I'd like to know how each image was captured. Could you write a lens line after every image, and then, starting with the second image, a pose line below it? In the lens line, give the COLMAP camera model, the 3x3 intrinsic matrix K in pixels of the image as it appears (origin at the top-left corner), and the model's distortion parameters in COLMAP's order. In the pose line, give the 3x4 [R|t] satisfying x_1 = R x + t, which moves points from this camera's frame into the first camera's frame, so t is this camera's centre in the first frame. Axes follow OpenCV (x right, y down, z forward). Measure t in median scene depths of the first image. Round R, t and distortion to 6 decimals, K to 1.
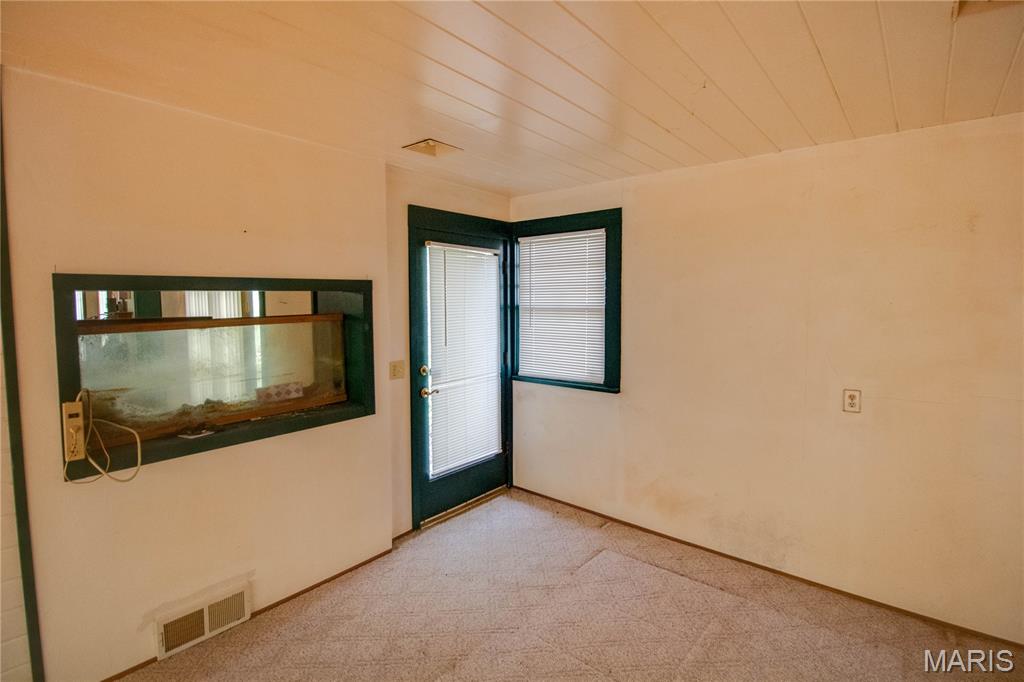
lens RADIAL K [[488.4, 0, 529.6], [0, 488.4, 326.5], [0, 0, 1]] dist [-0.000741, -0.013404]
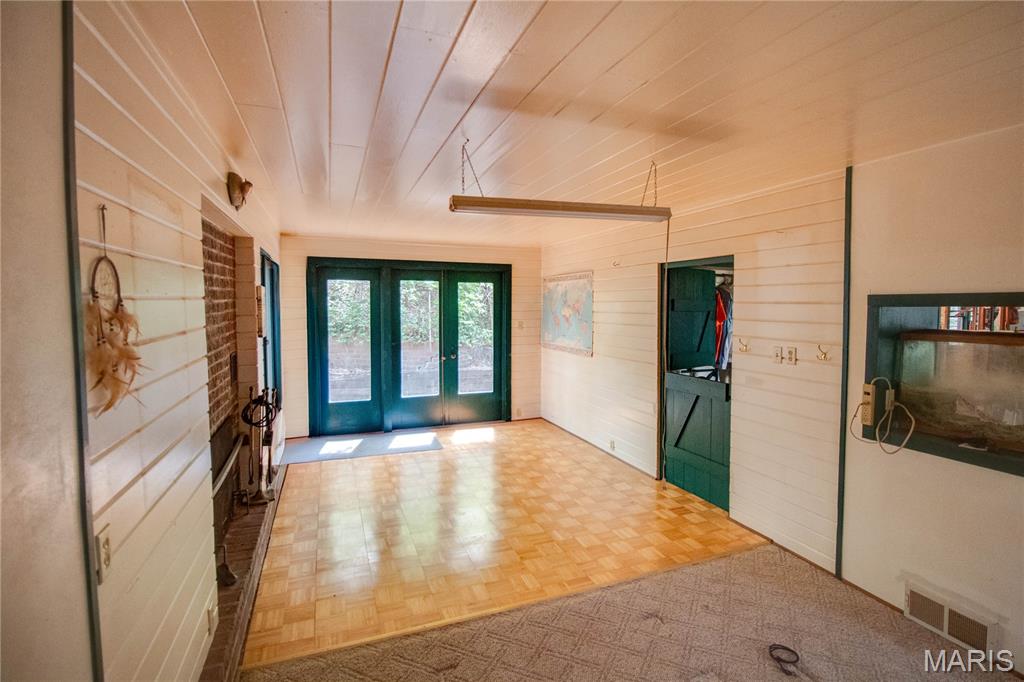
lens RADIAL K [[488.4, 0, 529.6], [0, 488.4, 326.5], [0, 0, 1]] dist [-0.000741, -0.013404]
pose [[-0.486493, 0.031011, -0.873134, 0.751135], [-0.061973, 0.995628, 0.069892, -0.049458], [0.871483, 0.088113, -0.482445, 0.751905]]
